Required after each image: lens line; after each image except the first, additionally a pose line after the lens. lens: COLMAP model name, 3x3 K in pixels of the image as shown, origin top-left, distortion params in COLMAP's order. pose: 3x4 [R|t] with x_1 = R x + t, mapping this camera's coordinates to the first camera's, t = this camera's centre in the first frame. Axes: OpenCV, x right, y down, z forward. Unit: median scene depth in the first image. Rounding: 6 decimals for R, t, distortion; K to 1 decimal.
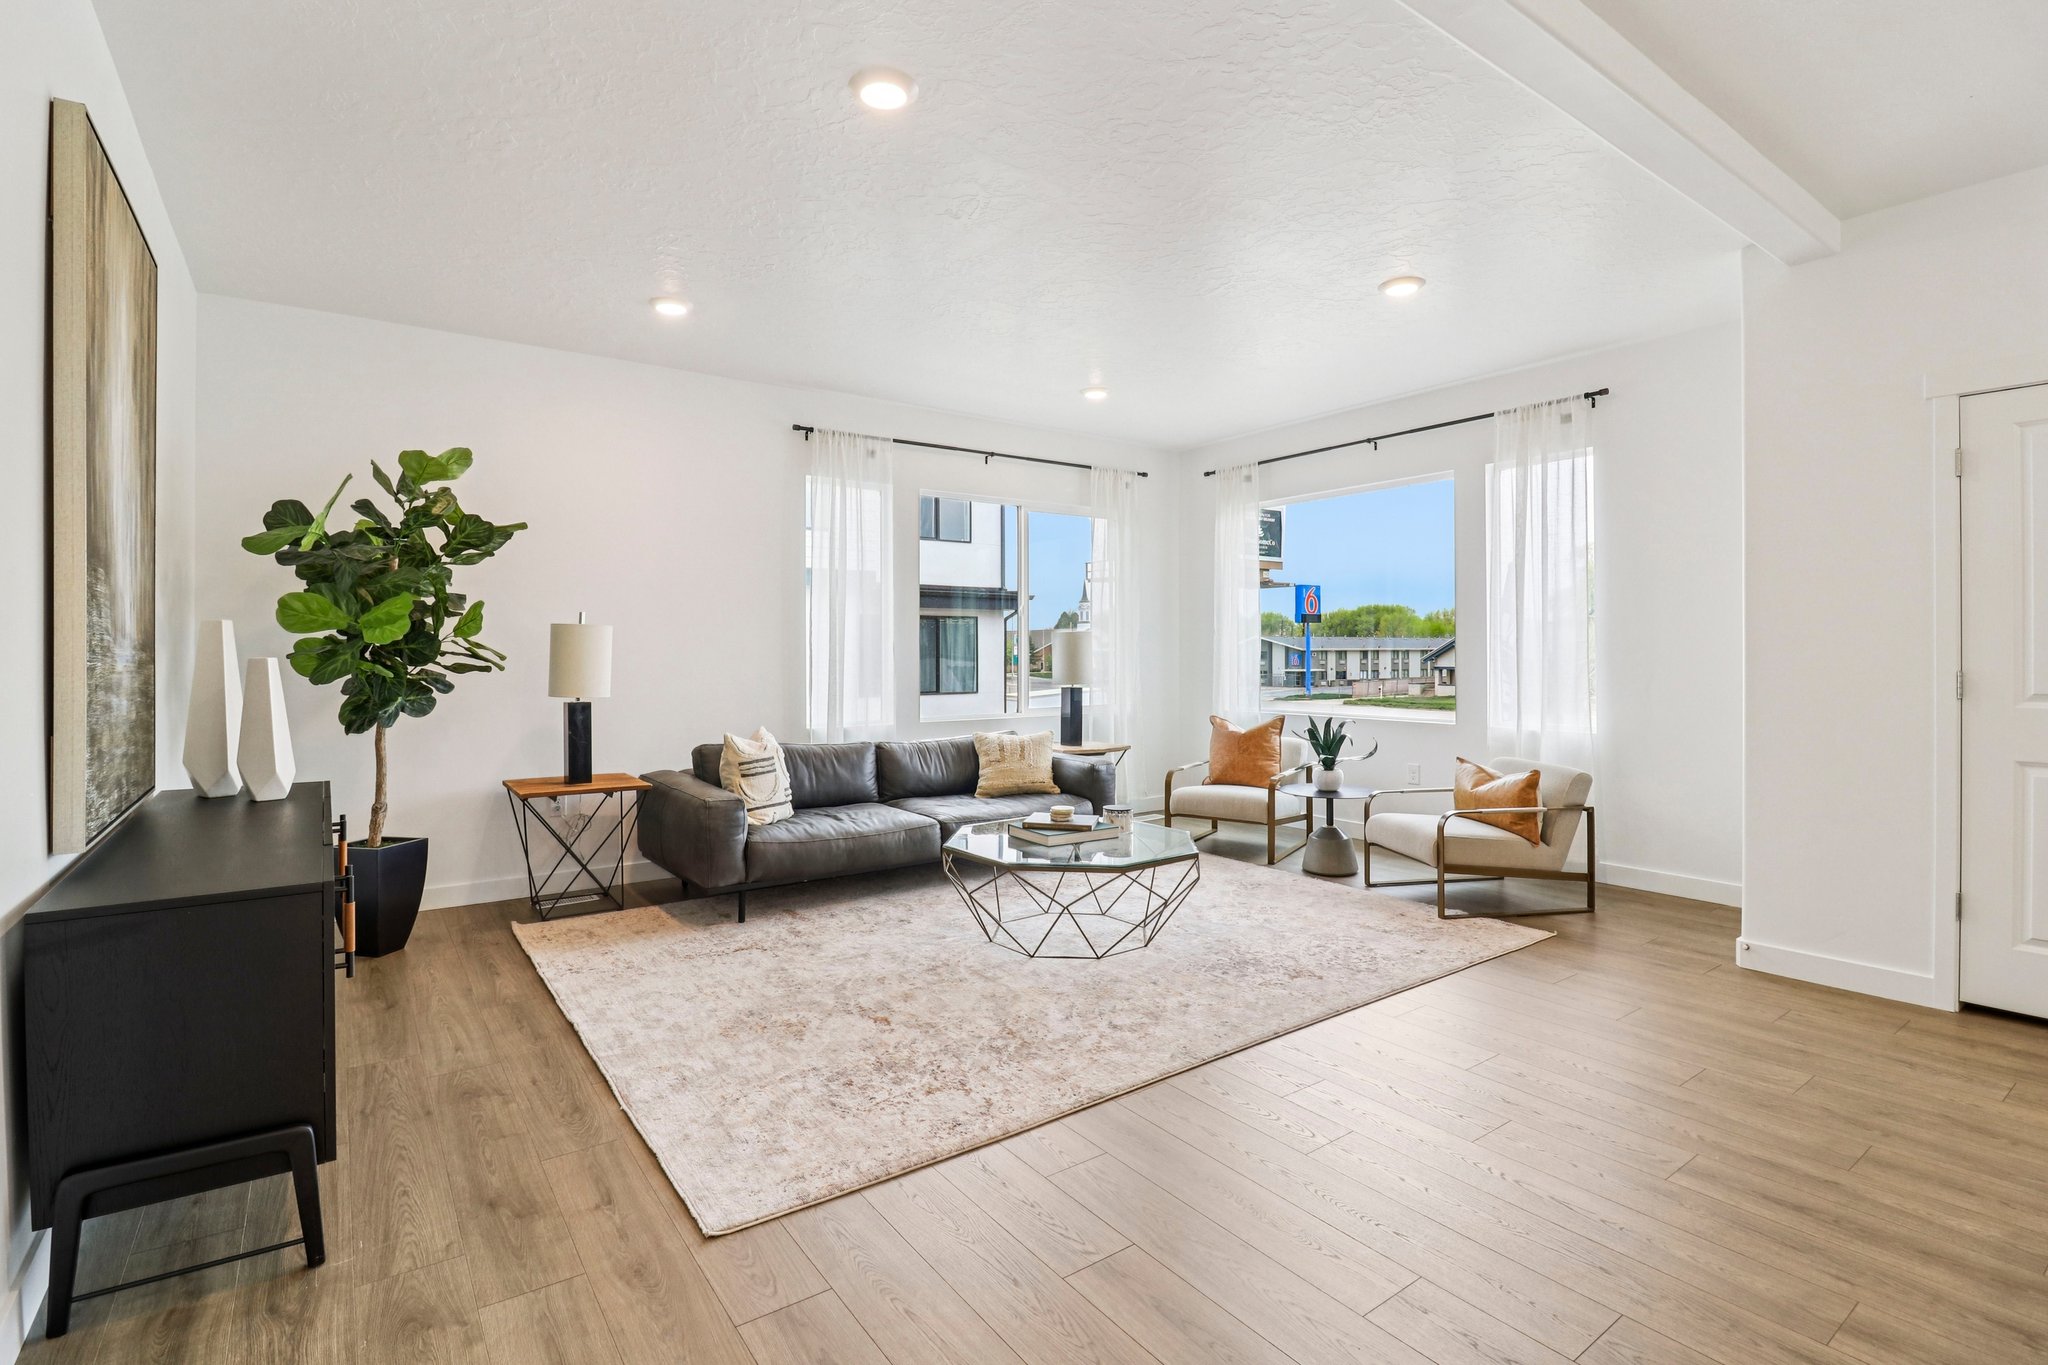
lens RADIAL K [[960.2, 0, 1019.5], [0, 960.2, 651.4], [0, 0, 1]] dist [0.000539, -0.011623]
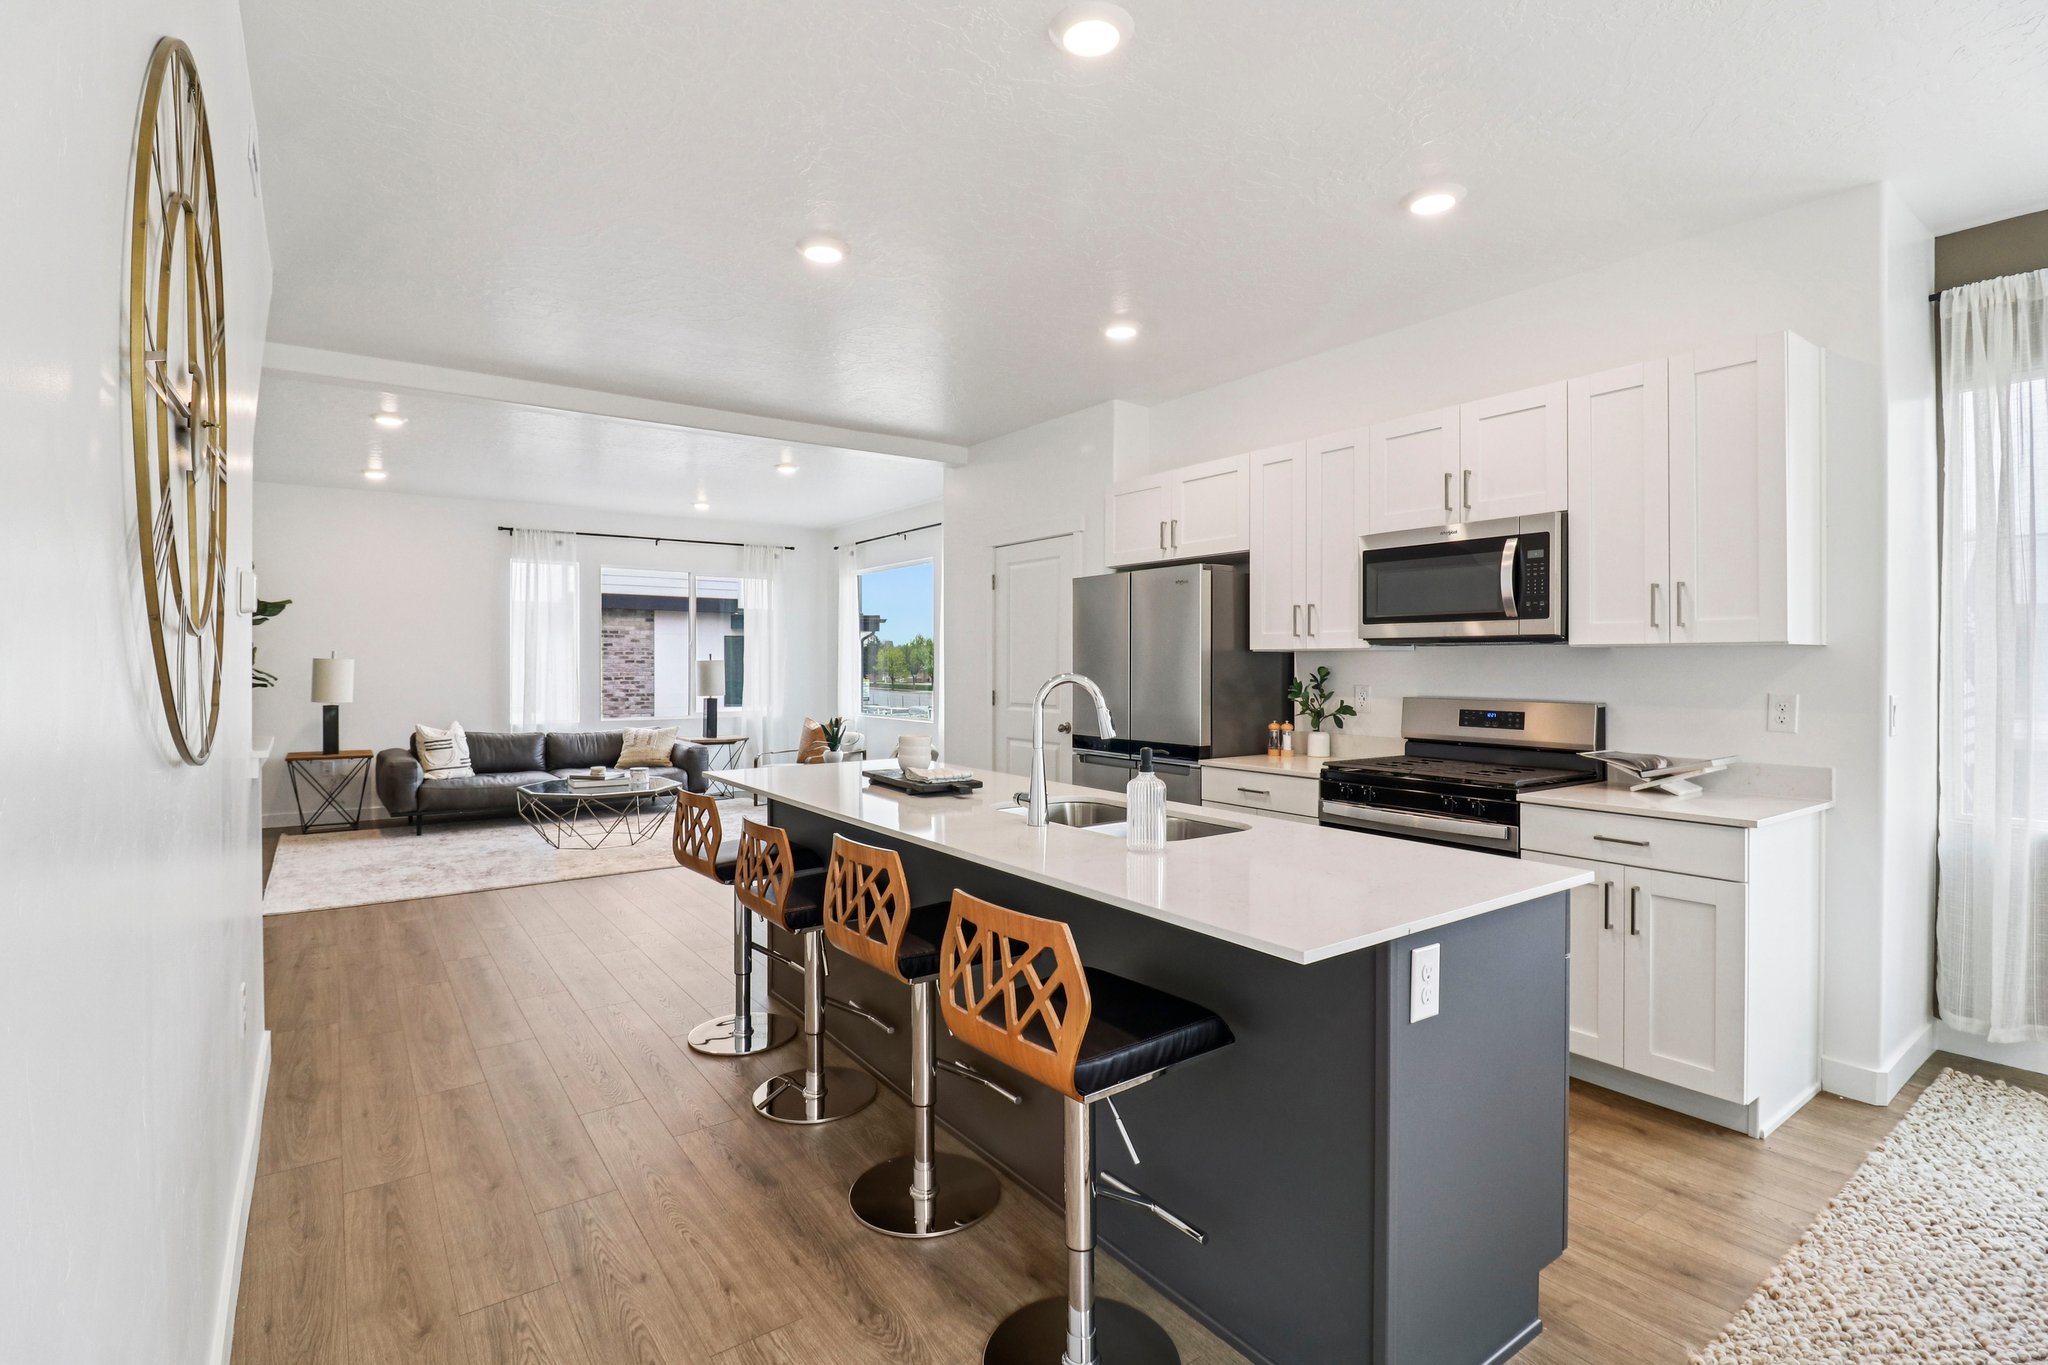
lens RADIAL K [[959.6, 0, 1023.0], [0, 959.6, 664.9], [0, 0, 1]] dist [-0.001540, -0.011426]
pose [[0.999982, 0.003307, 0.004990, 0.814425], [-0.003315, 0.999993, 0.001677, -0.026852], [-0.004985, -0.001693, 0.999986, -0.736083]]
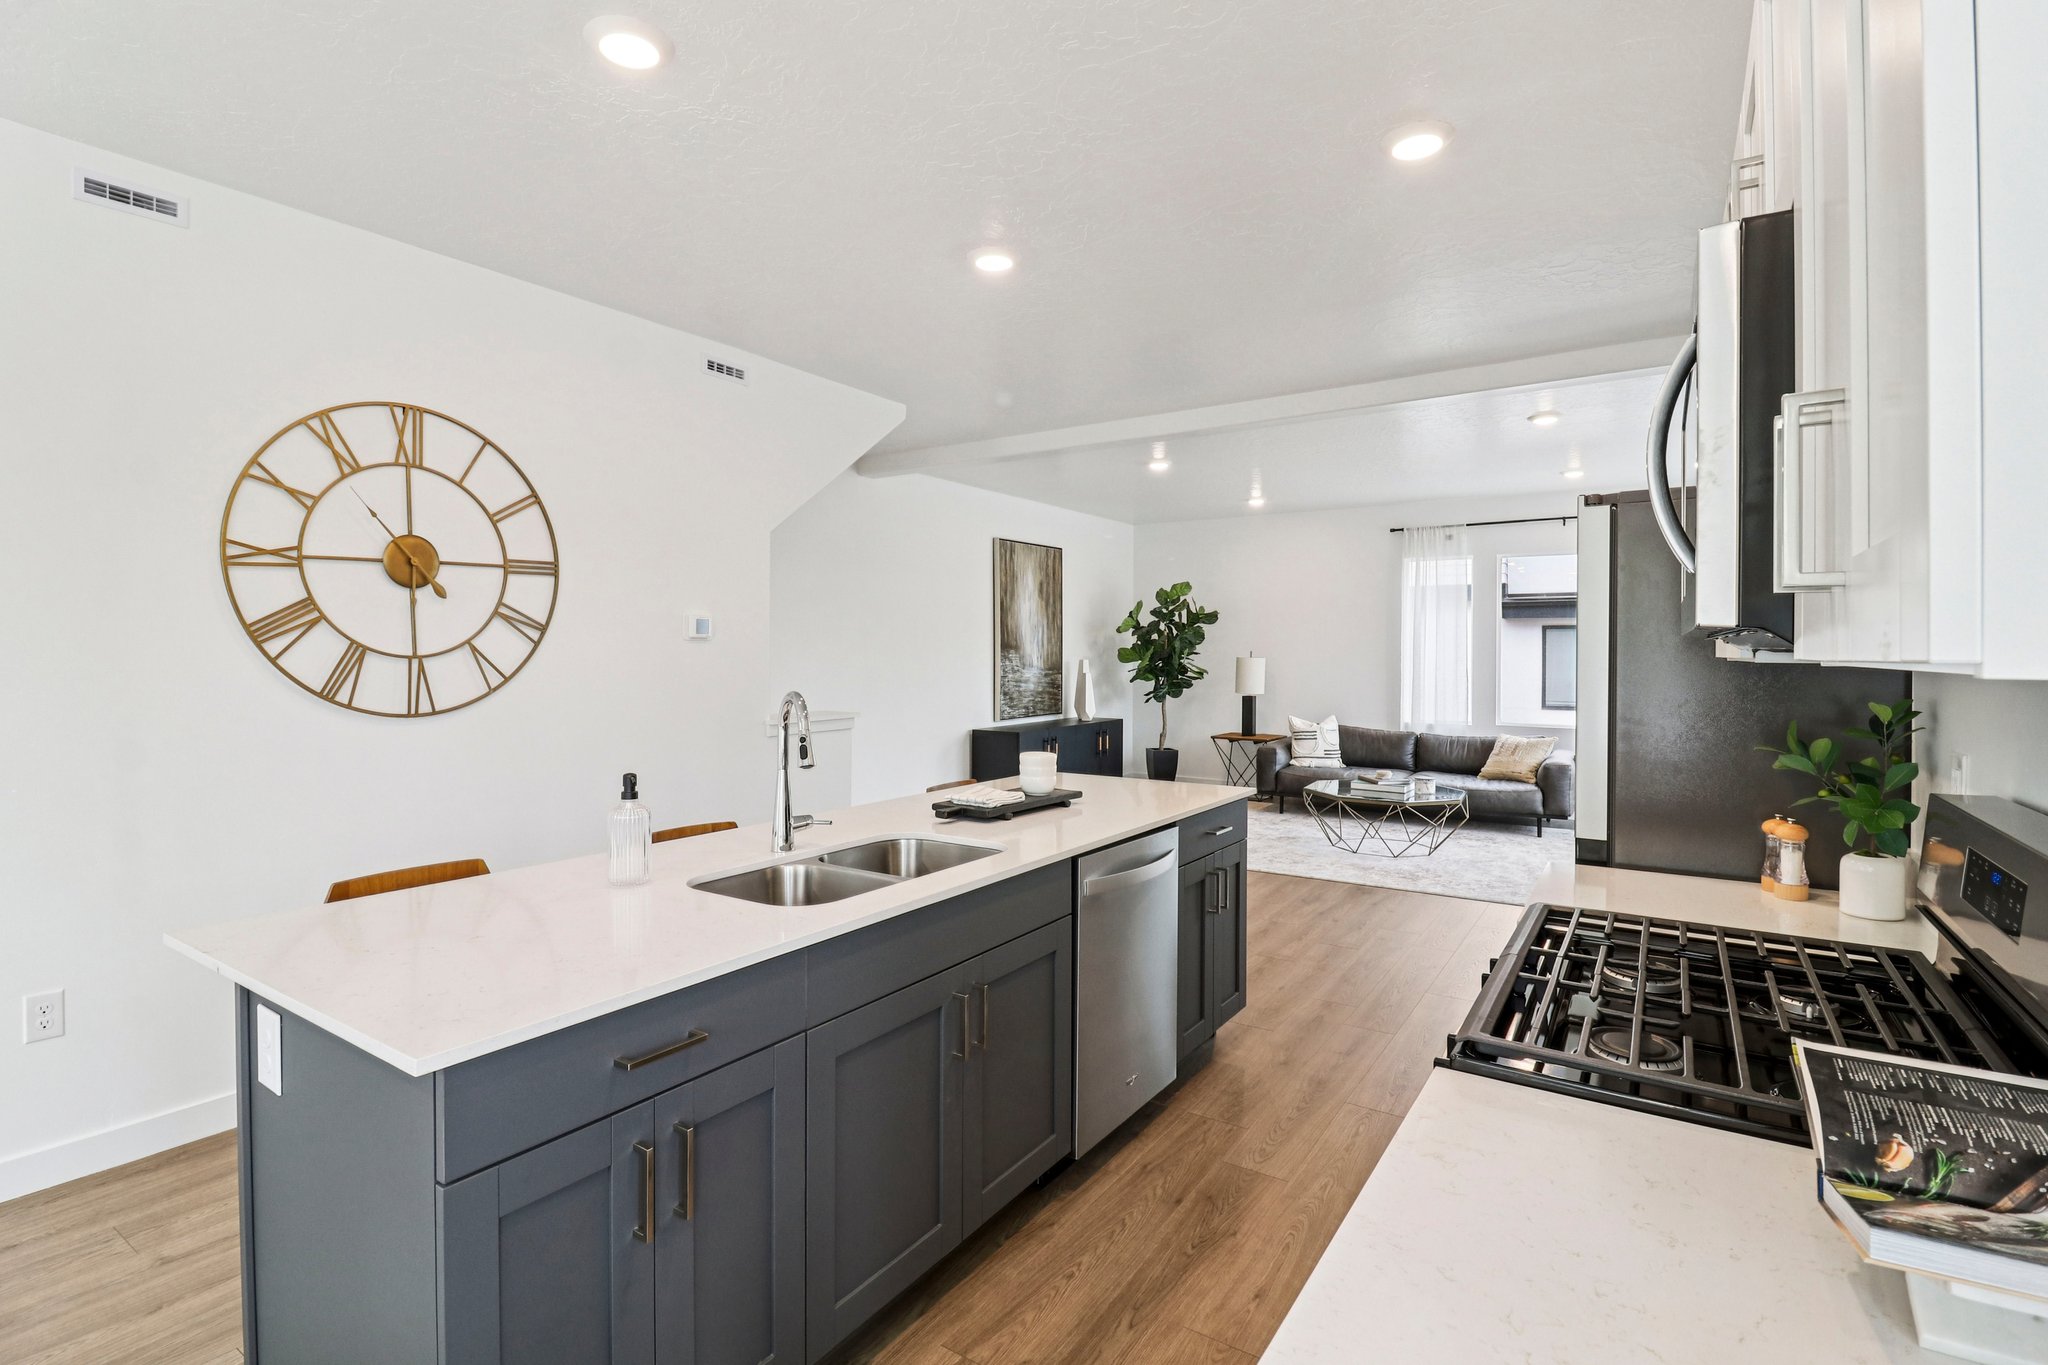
lens RADIAL K [[973.4, 0, 1017.4], [0, 973.4, 658.3], [0, 0, 1]] dist [0.001054, -0.012391]
pose [[0.350534, 0.009280, -0.936504, 1.432452], [-0.004196, 0.999956, 0.008338, -0.045474], [0.936541, 0.001007, 0.350557, -0.189799]]
